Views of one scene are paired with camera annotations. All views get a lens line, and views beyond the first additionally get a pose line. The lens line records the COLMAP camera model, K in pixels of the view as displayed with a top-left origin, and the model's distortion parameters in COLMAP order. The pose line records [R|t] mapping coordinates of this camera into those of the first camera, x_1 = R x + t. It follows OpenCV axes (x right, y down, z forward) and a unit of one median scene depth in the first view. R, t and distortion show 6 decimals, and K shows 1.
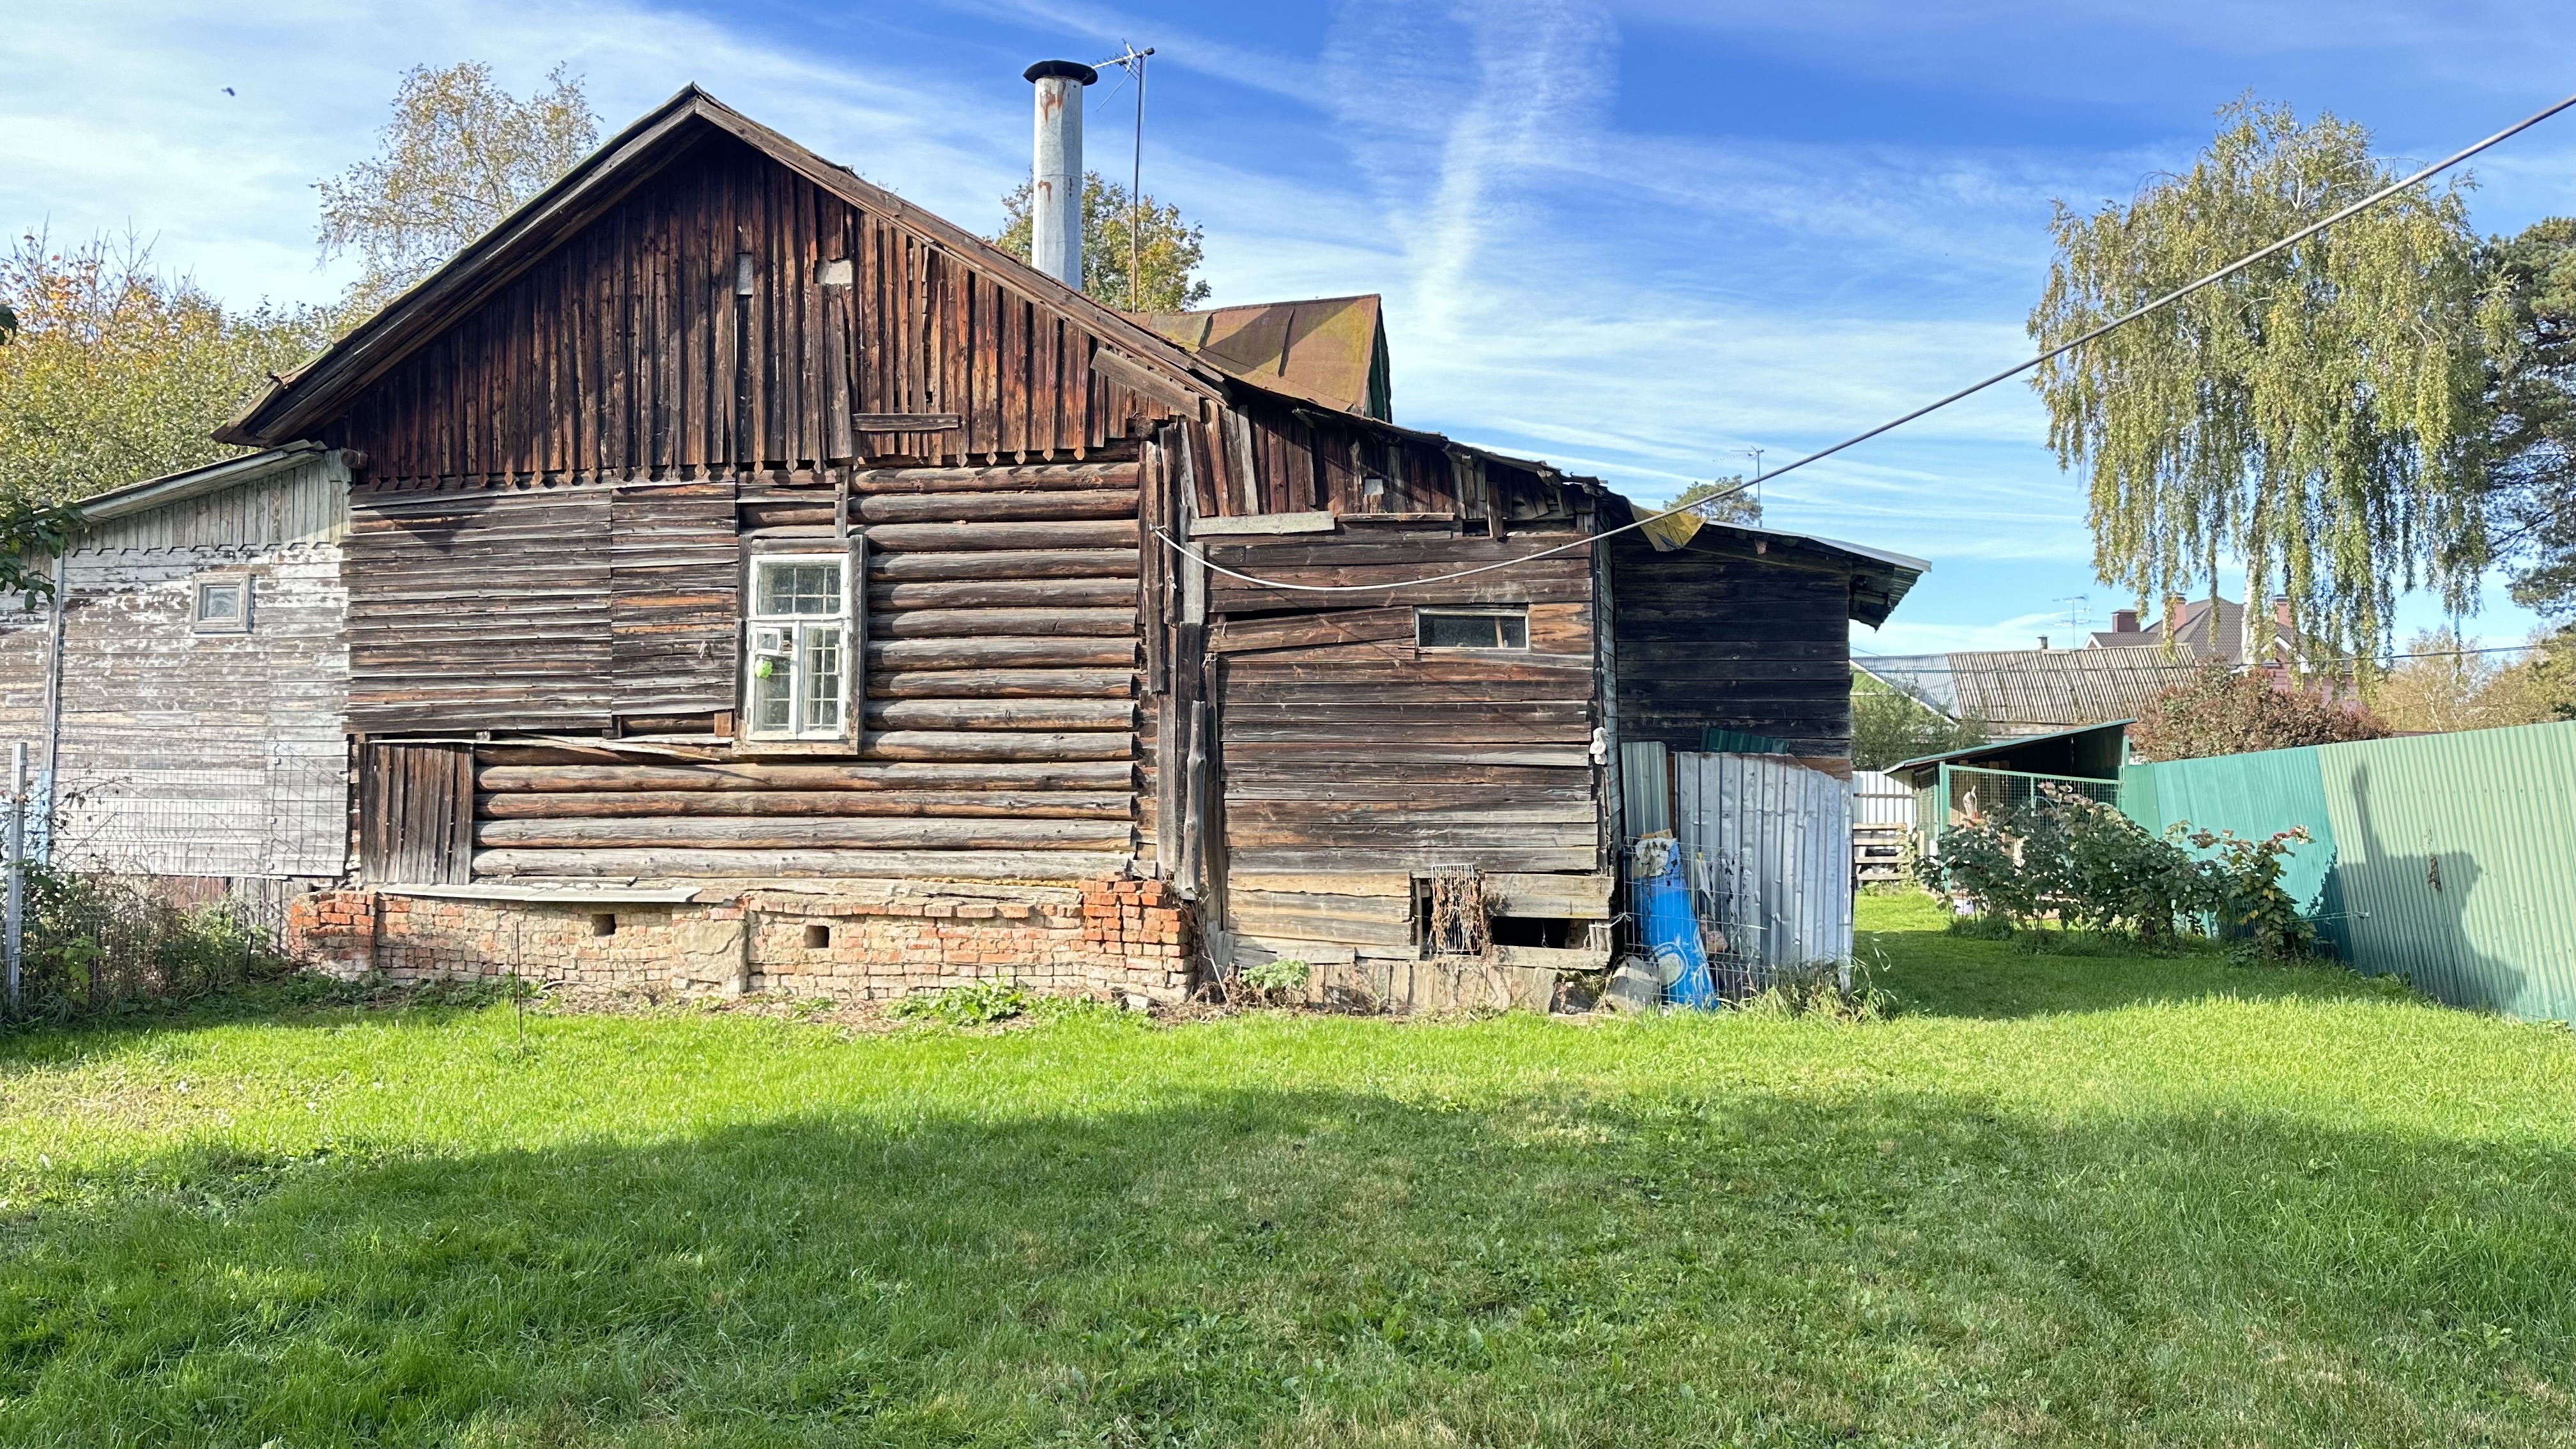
lens RADIAL K [[1751.0, 0, 1303.5], [0, 1751.0, 709.0], [0, 0, 1]] dist [0.177088, -0.235926]
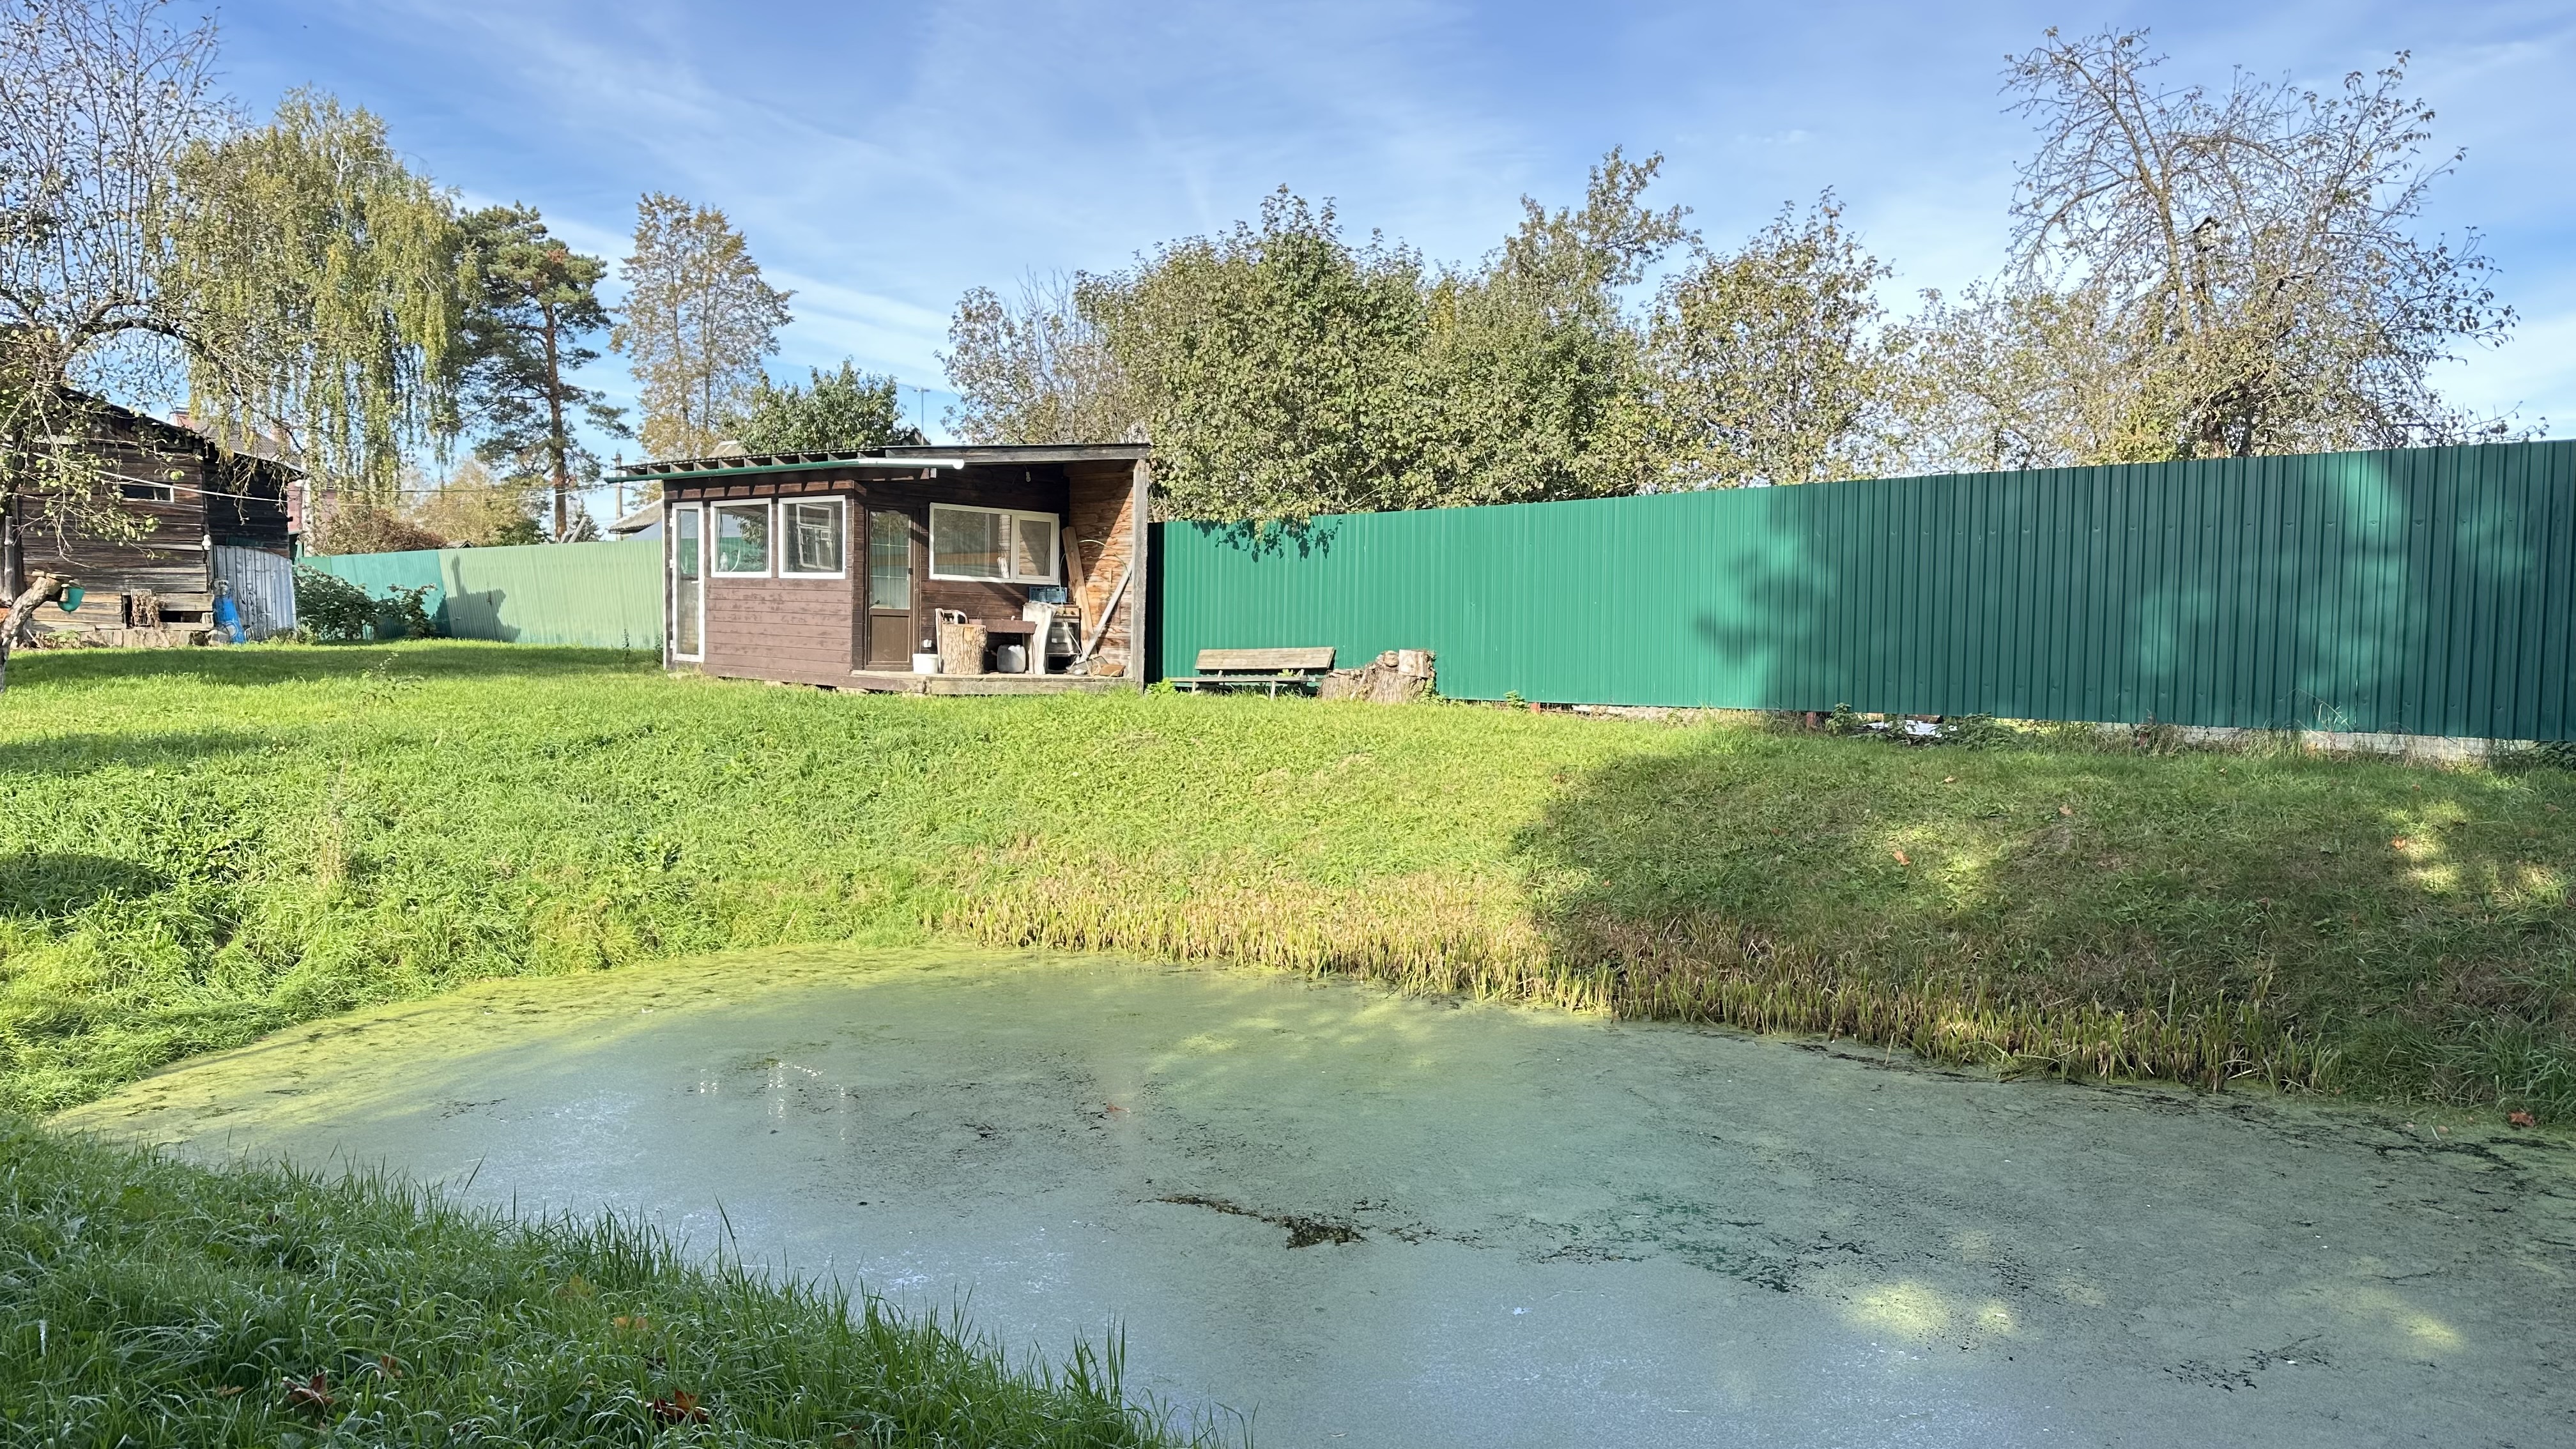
lens RADIAL K [[1826.2, 0, 1288.0], [0, 1826.2, 724.5], [0, 0, 1]] dist [0.019761, 0.000778]
pose [[0.518521, -0.051874, 0.853490, -1.177484], [-0.049827, 0.994629, 0.090723, -0.032688], [-0.853612, -0.089568, 0.513151, -1.541859]]
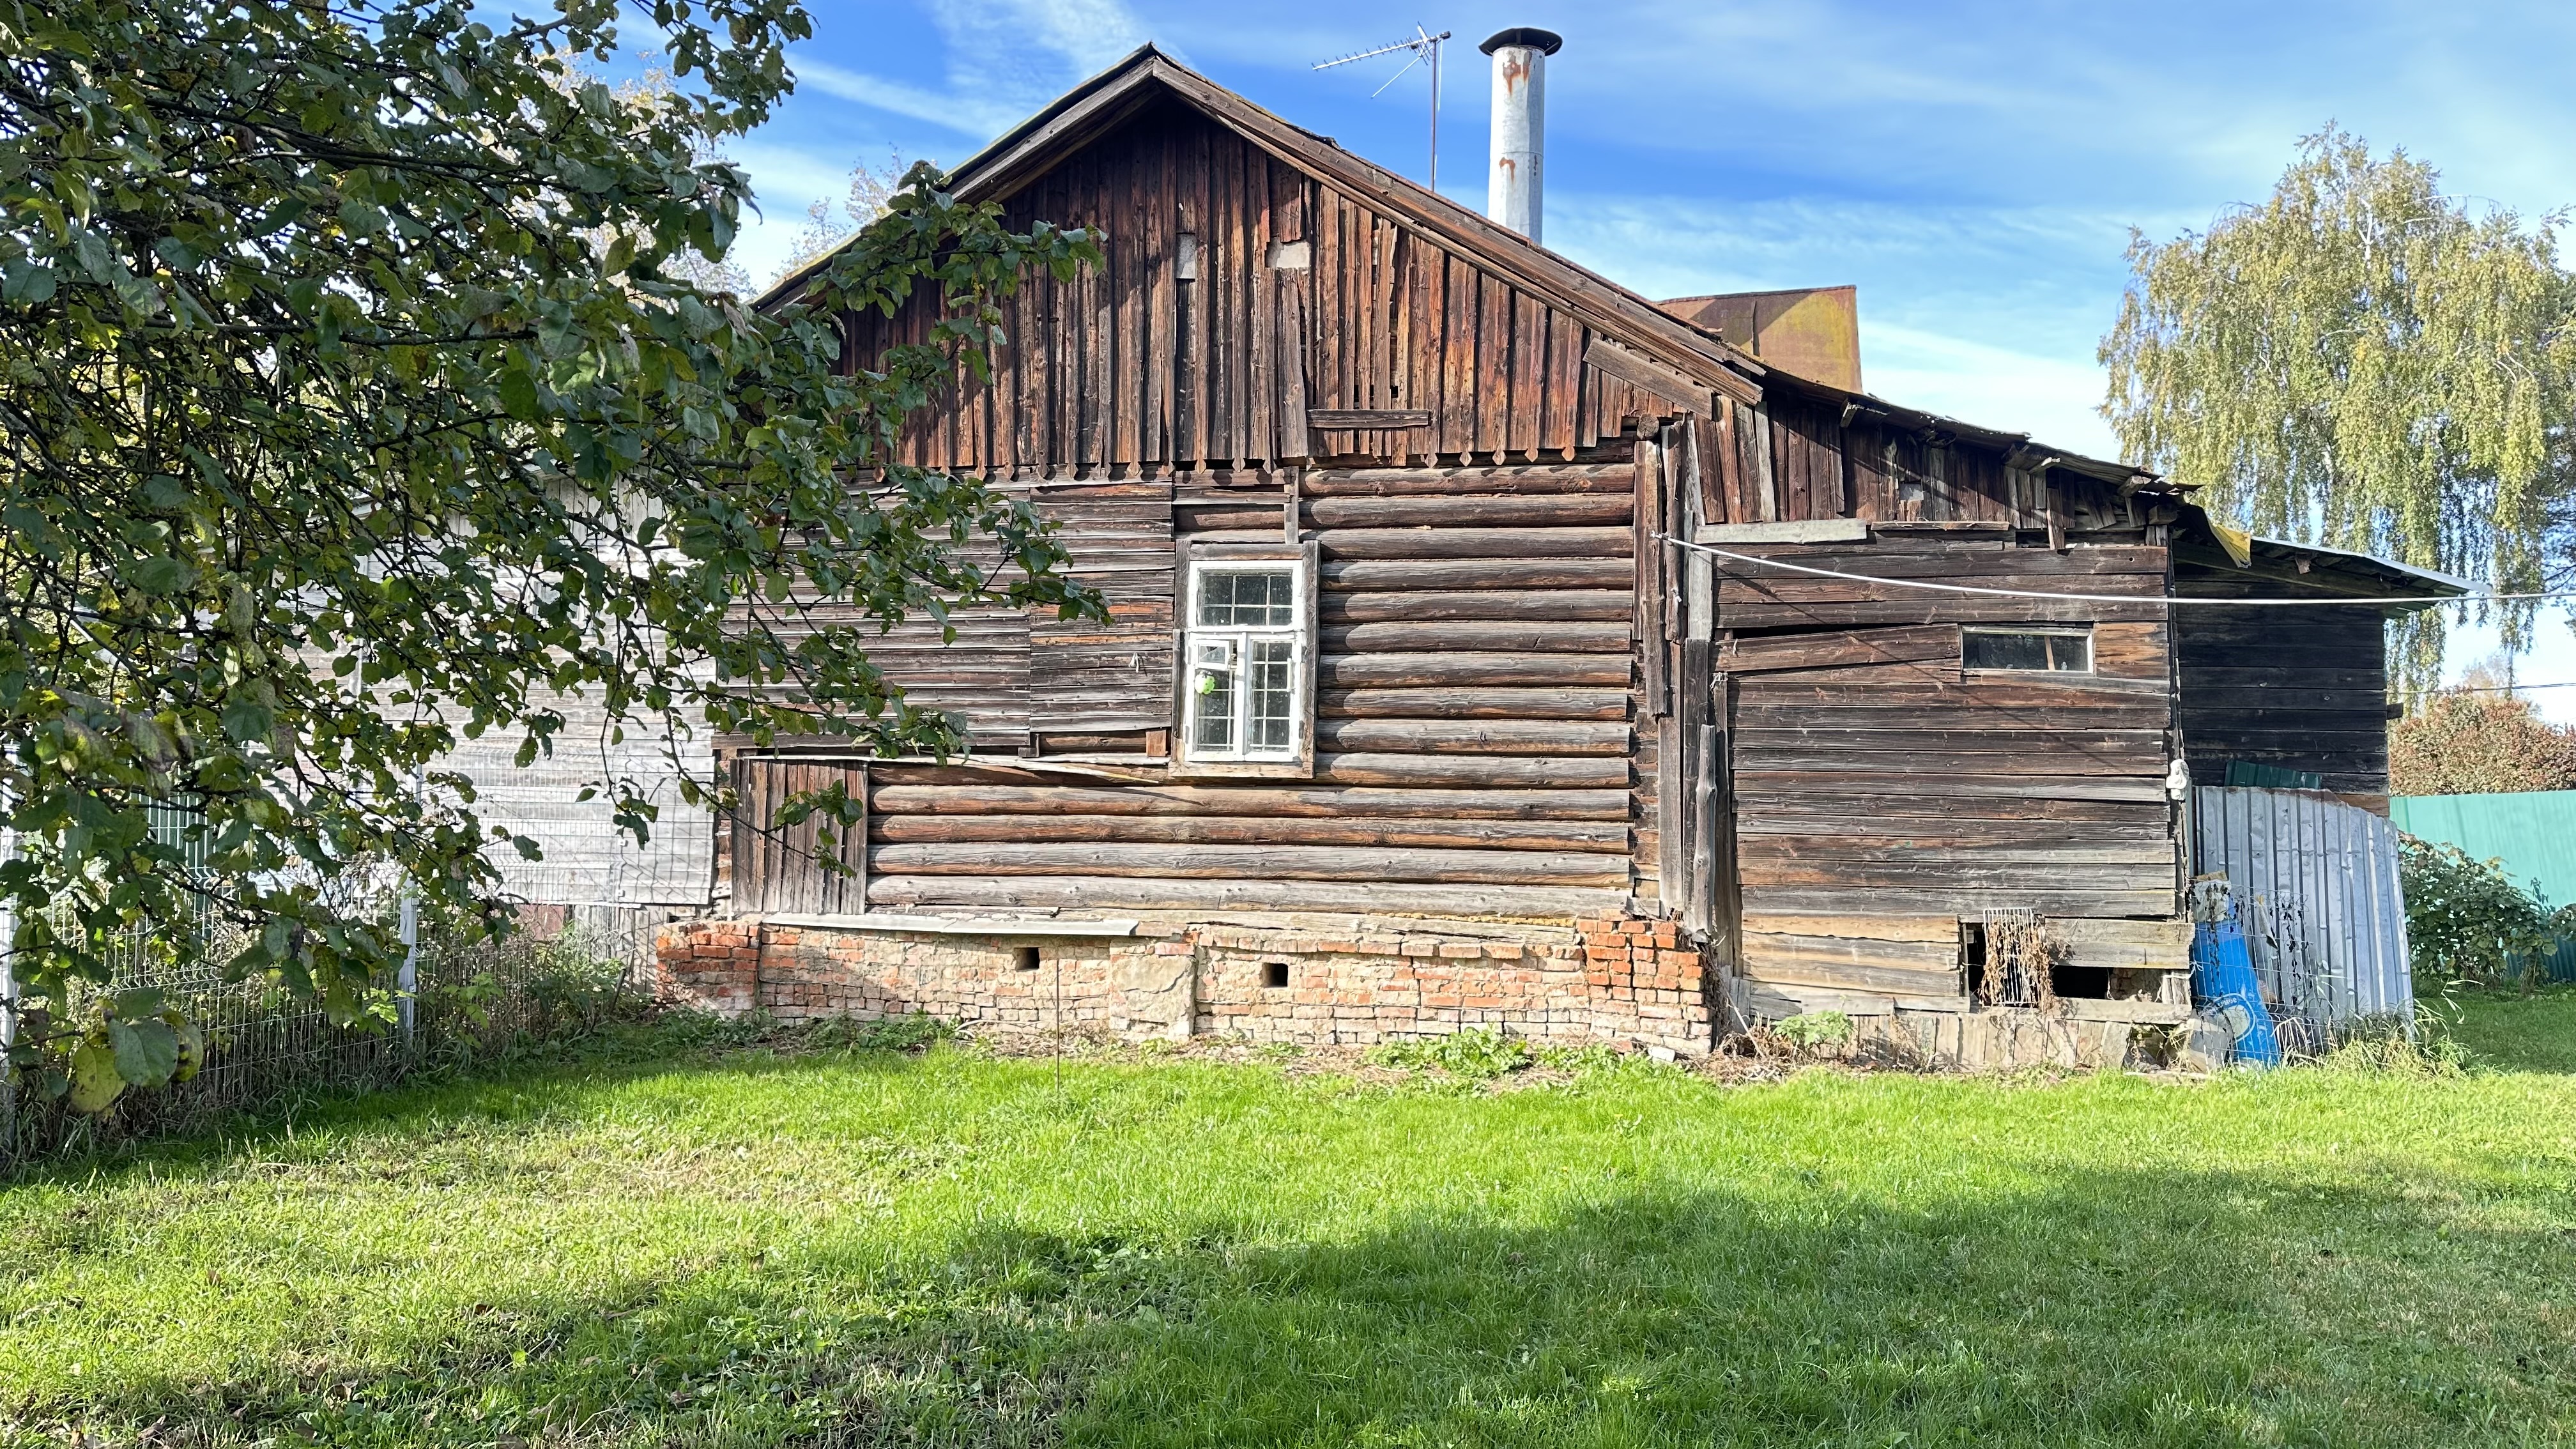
lens RADIAL K [[1760.6, 0, 1314.3], [0, 1760.6, 727.6], [0, 0, 1]] dist [0.168673, -0.247483]
pose [[0.998651, 0.011775, 0.050578, -0.299800], [-0.011787, 0.999931, -0.000045, -0.000627], [-0.050575, -0.000551, 0.998720, 0.081949]]
